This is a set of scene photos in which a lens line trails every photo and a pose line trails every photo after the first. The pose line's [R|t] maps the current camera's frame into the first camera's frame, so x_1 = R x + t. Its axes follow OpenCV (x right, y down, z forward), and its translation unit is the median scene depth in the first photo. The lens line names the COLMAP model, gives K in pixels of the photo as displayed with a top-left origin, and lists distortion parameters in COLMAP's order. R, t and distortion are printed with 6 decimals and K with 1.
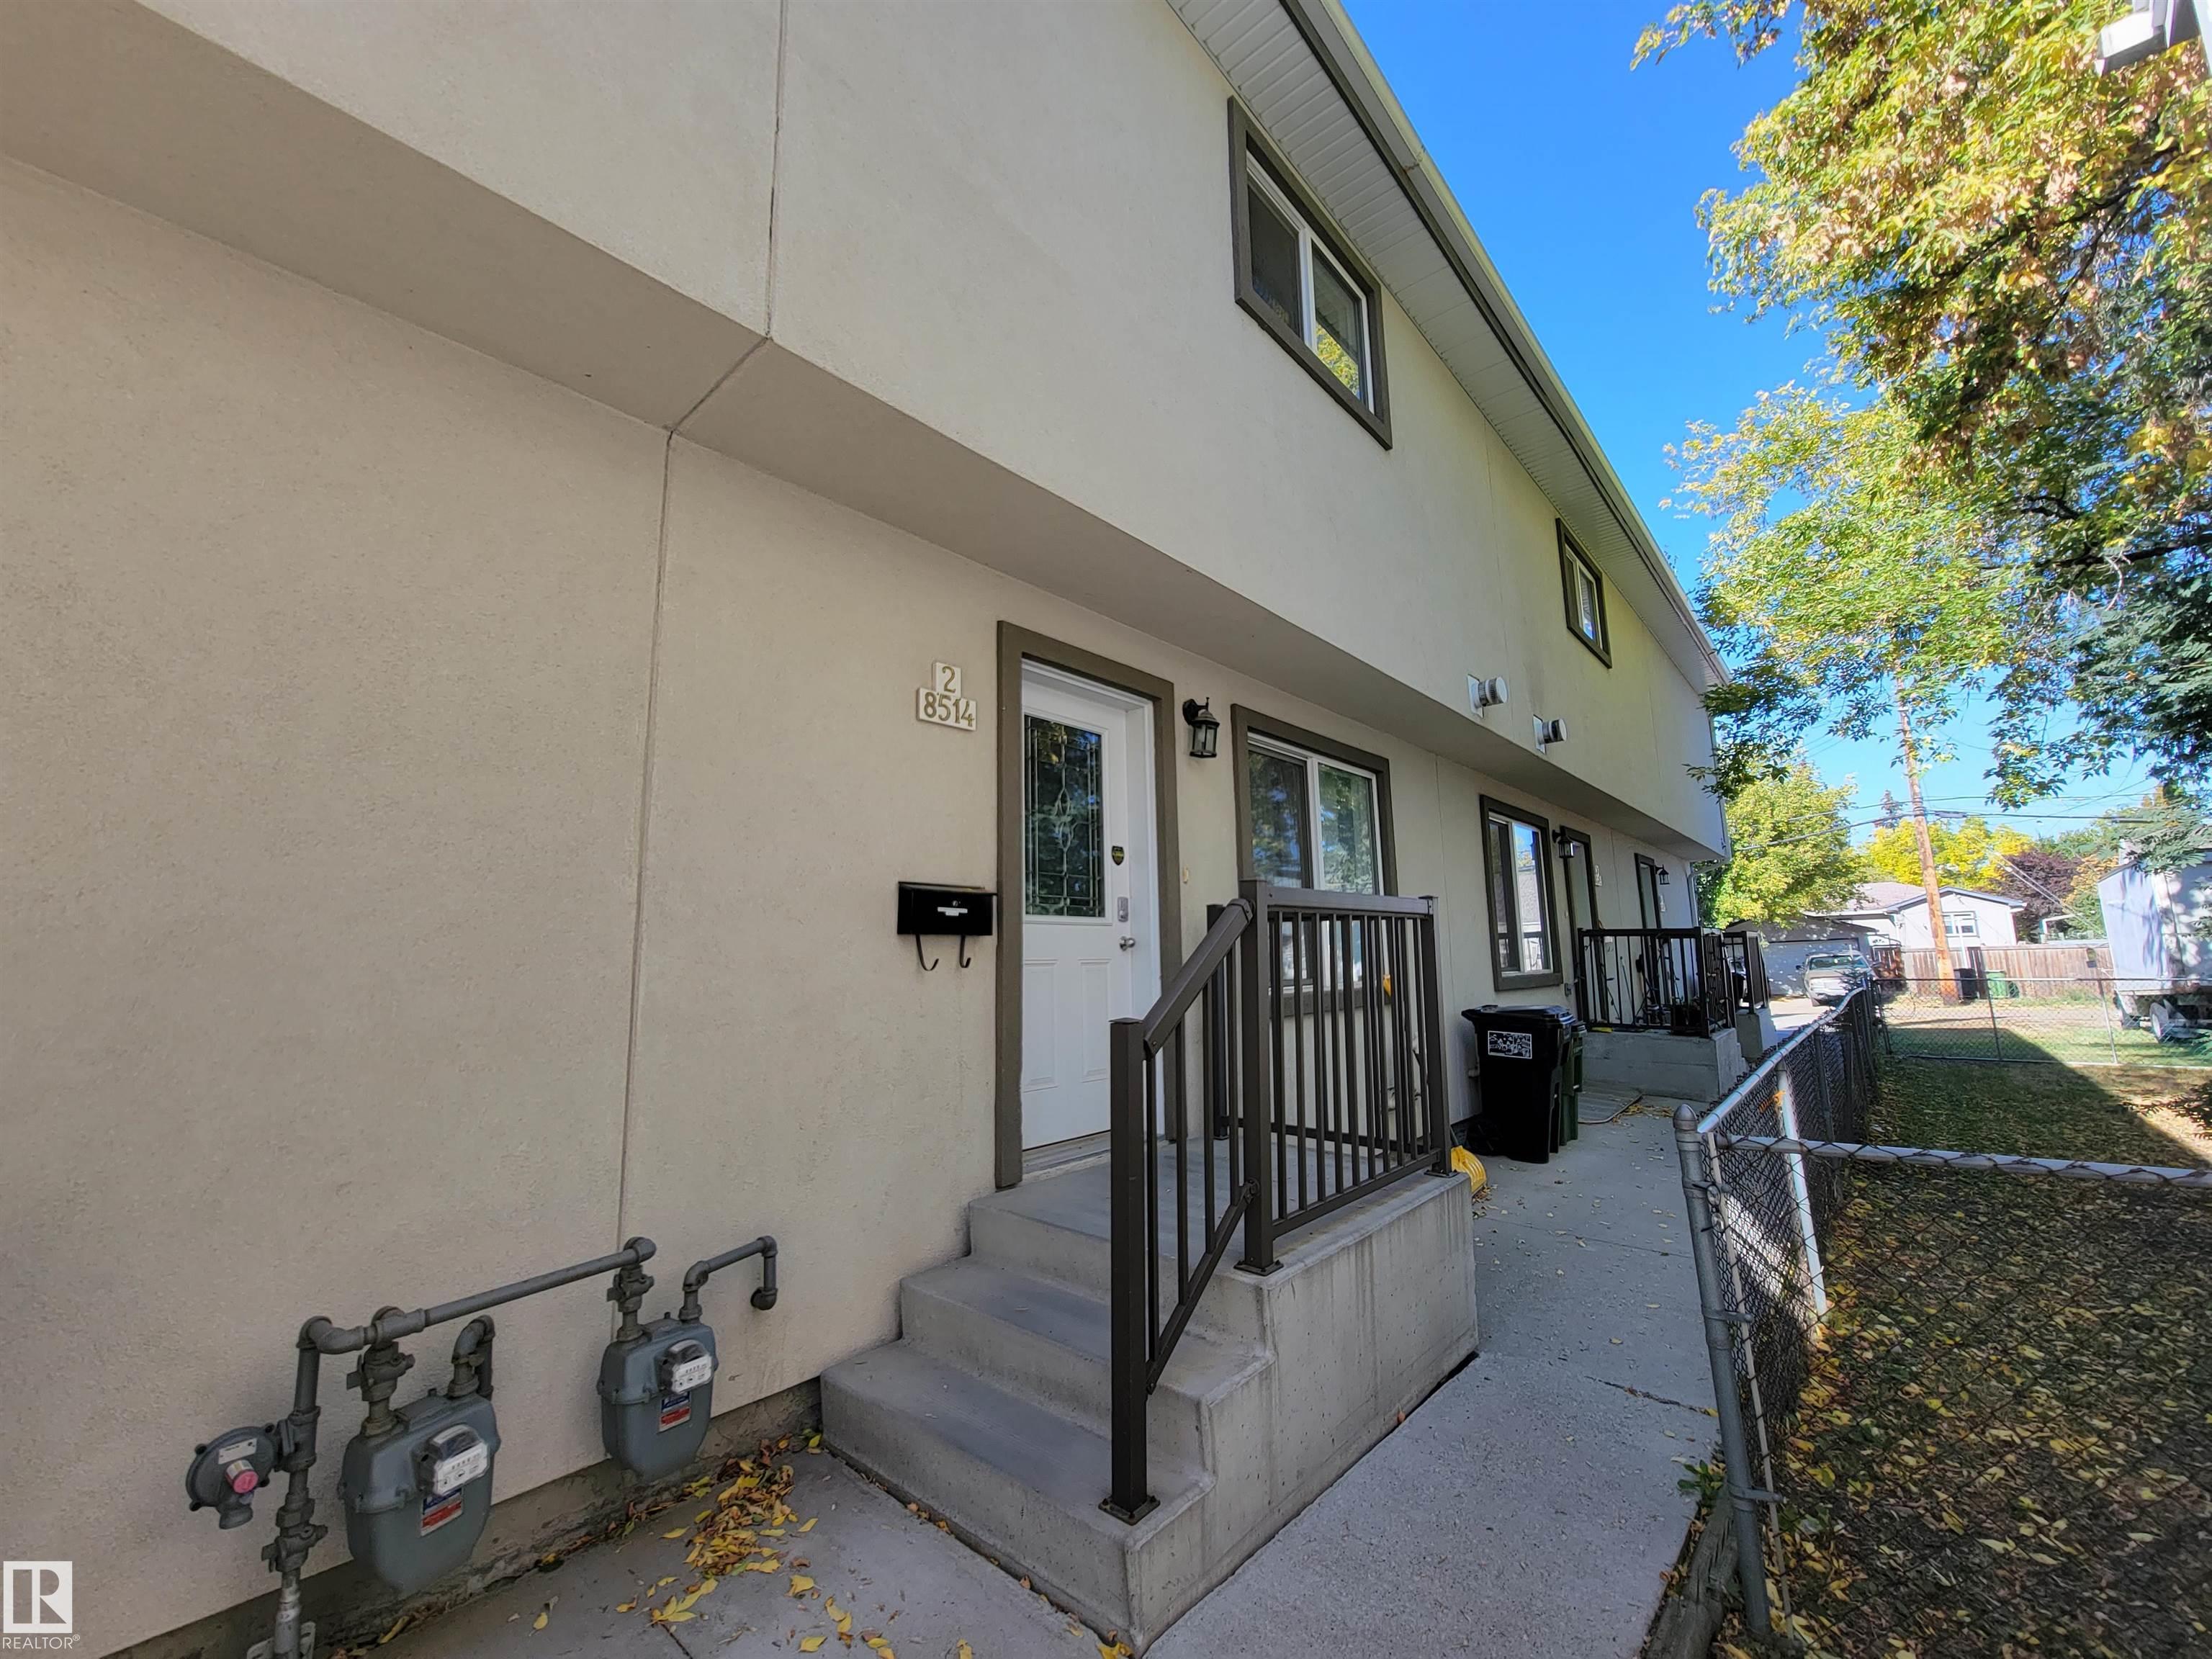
lens RADIAL K [[898.0, 0, 1109.4], [0, 898.0, 830.0], [0, 0, 1]] dist [-0.002911, 0.001215]
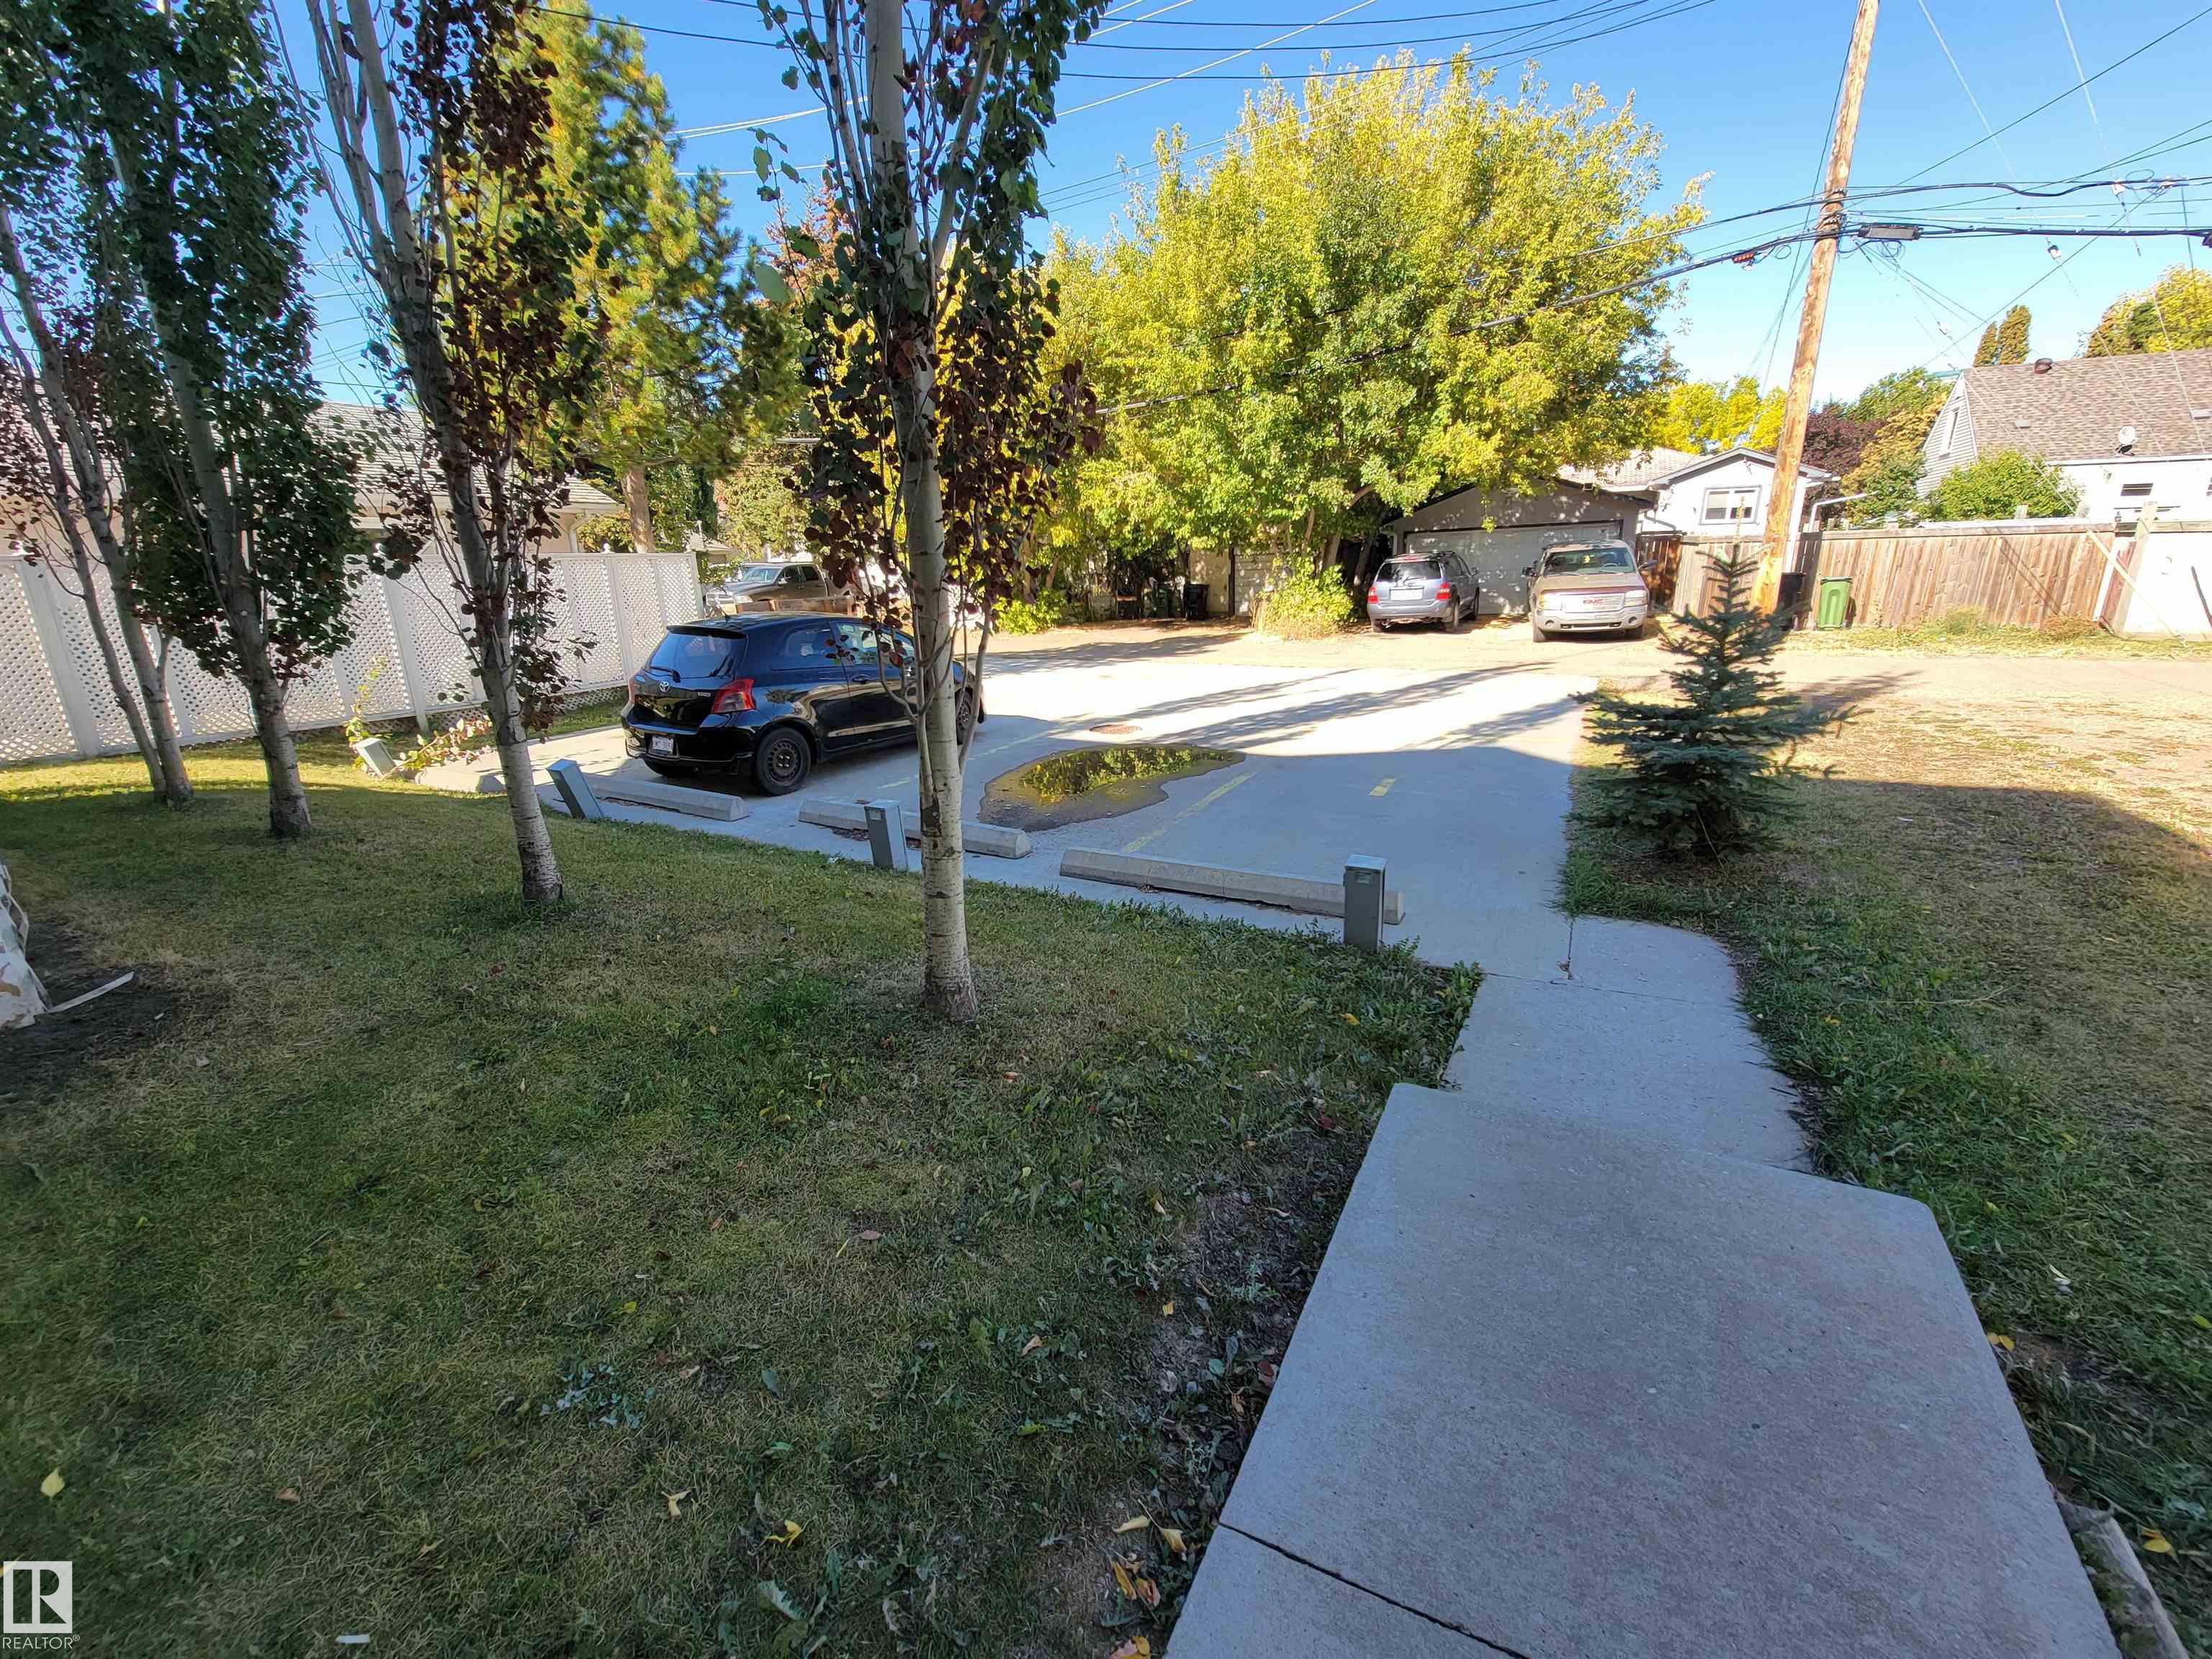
lens RADIAL K [[898.0, 0, 1120.2], [0, 898.0, 829.7], [0, 0, 1]] dist [-0.002911, 0.001215]
pose [[0.968824, -0.076143, 0.235761, 0.382434], [-0.028930, 0.910322, 0.412888, 0.077070], [-0.246057, -0.406836, 0.879739, 0.512000]]
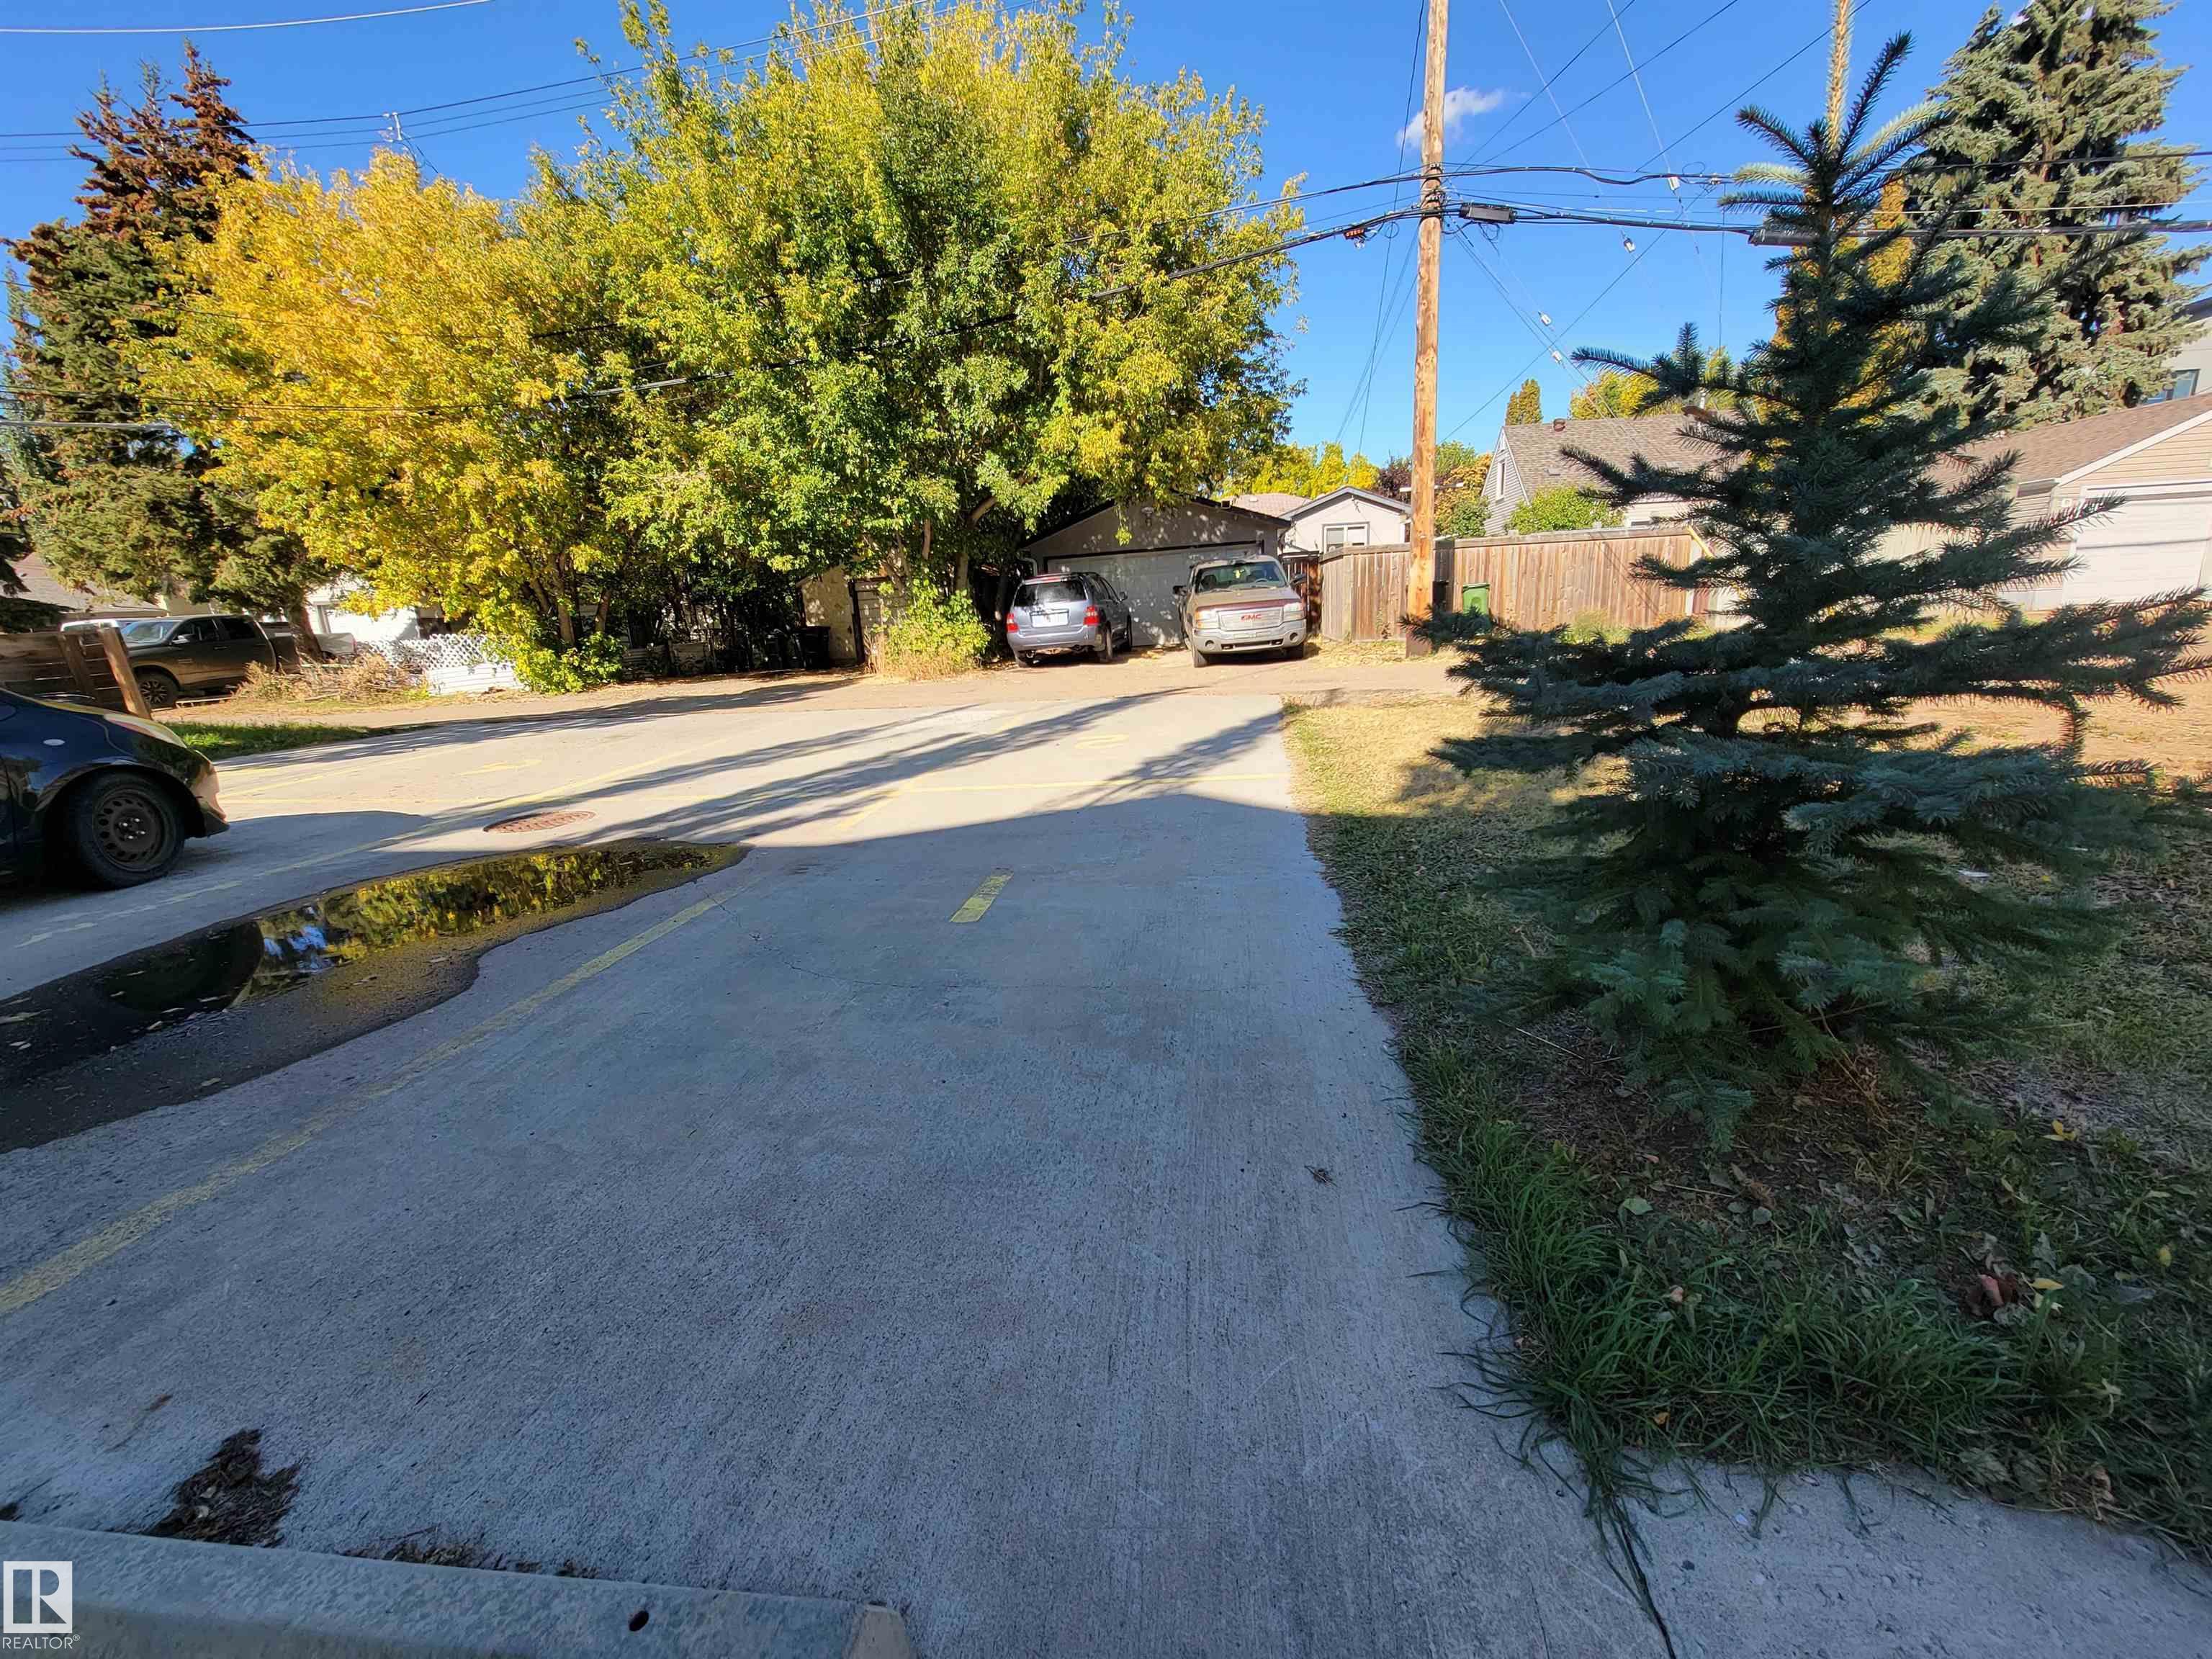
lens RADIAL K [[898.0, 0, 1098.6], [0, 898.0, 830.6], [0, 0, 1]] dist [-0.002911, 0.001215]
pose [[0.834980, -0.154887, 0.528032, 0.457406], [-0.041138, 0.939315, 0.340580, 0.113362], [-0.548740, -0.306099, 0.777938, 0.609800]]
